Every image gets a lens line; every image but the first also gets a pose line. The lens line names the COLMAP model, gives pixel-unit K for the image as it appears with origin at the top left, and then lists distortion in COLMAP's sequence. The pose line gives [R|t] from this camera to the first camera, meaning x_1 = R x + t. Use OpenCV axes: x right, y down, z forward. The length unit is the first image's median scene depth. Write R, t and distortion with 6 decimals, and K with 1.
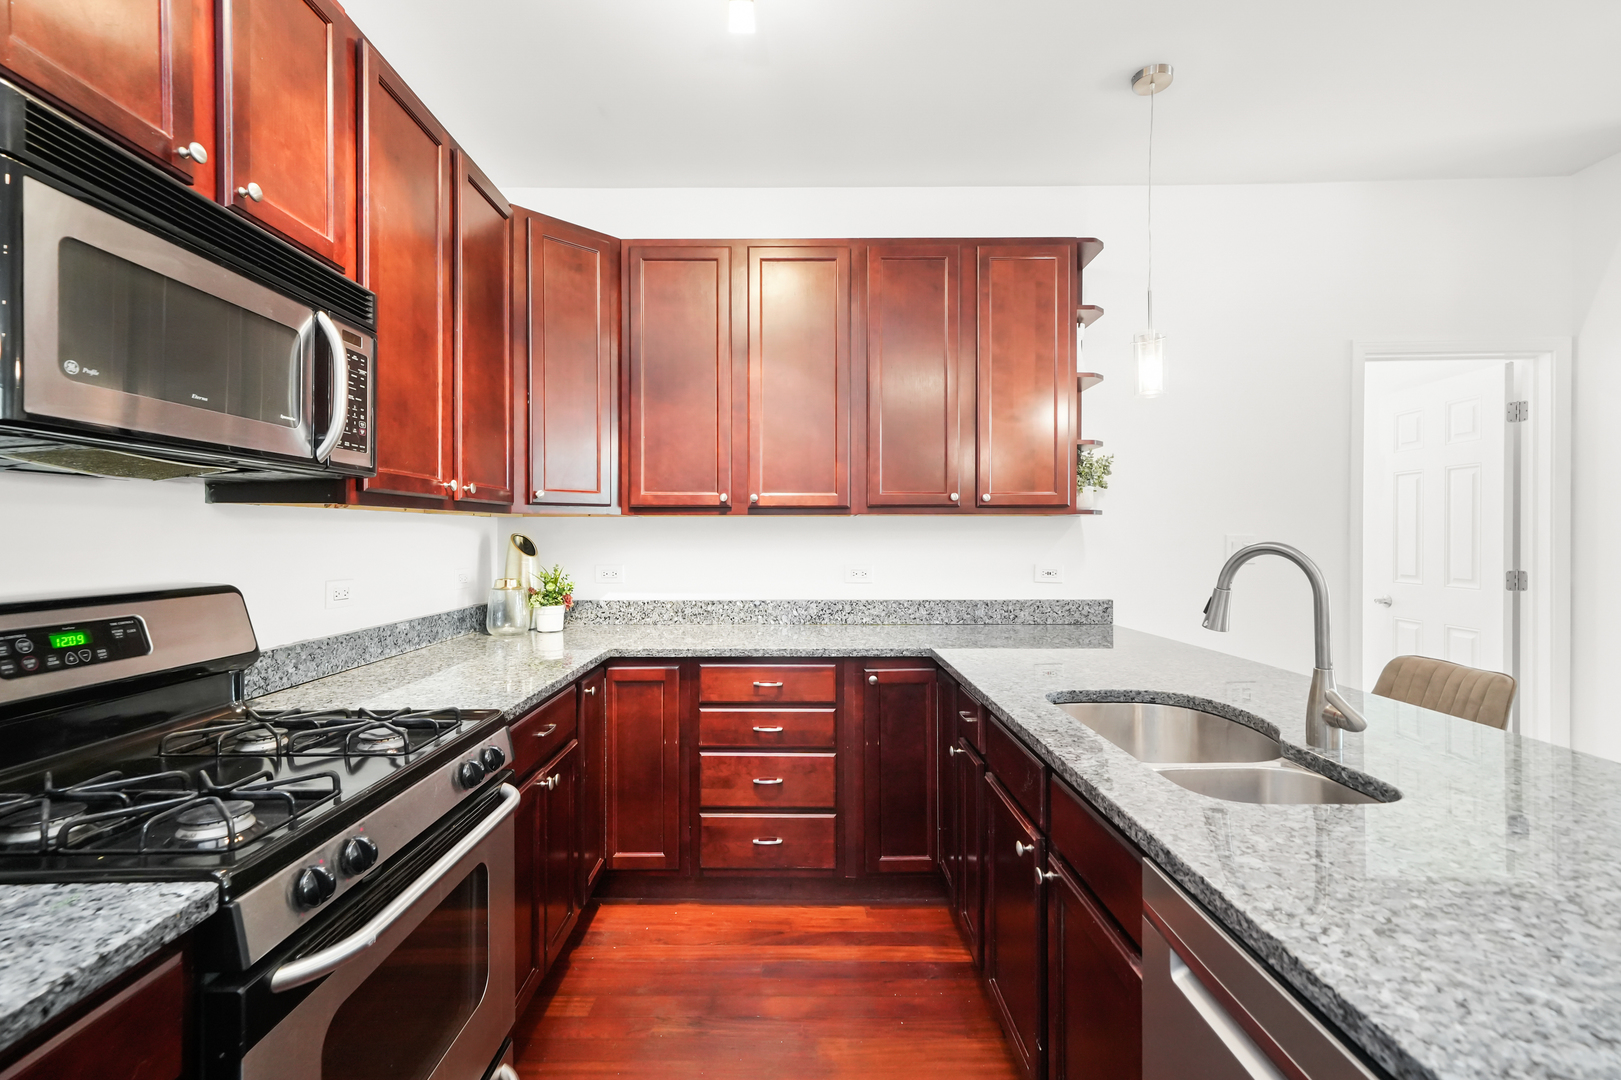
lens RADIAL K [[721.2, 0, 807.0], [0, 721.2, 536.6], [0, 0, 1]] dist [0.001977, 0.005398]
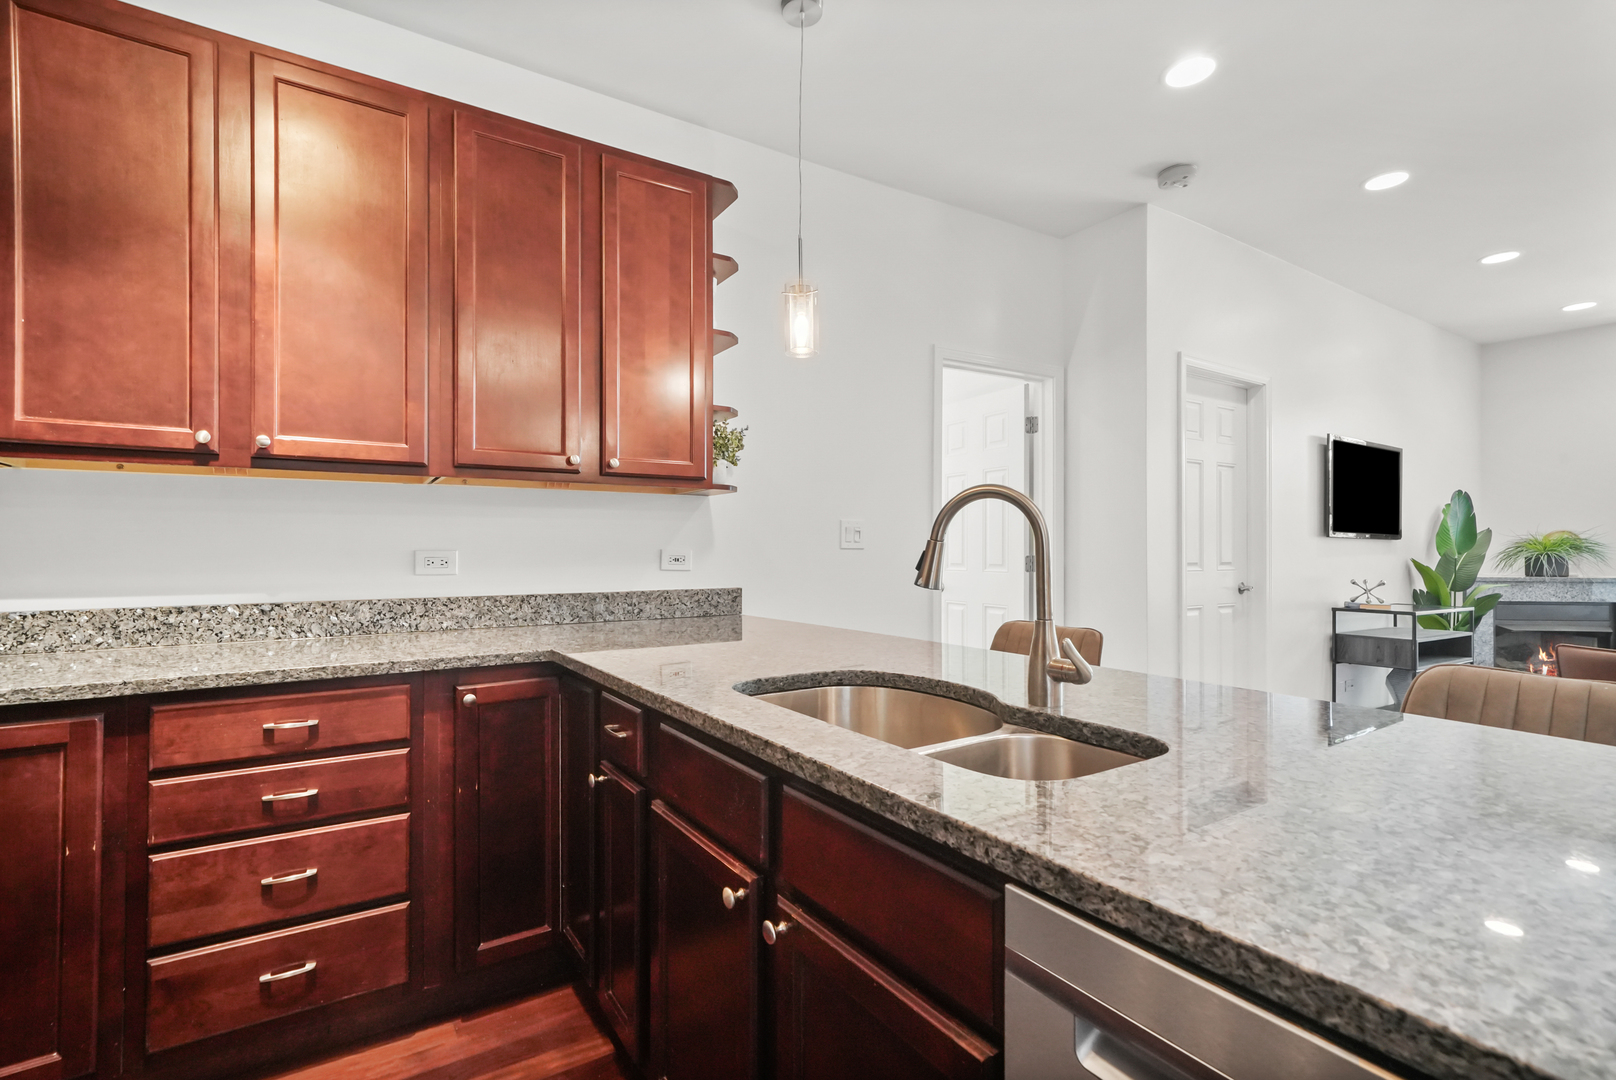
lens RADIAL K [[742.7, 0, 796.7], [0, 742.7, 545.7], [0, 0, 1]] dist [0.009037, 0.000800]
pose [[0.845928, 0.002869, 0.533289, -0.028237], [0.001234, 0.999972, -0.007338, 0.050873], [-0.533295, 0.006866, 0.845901, 0.198033]]
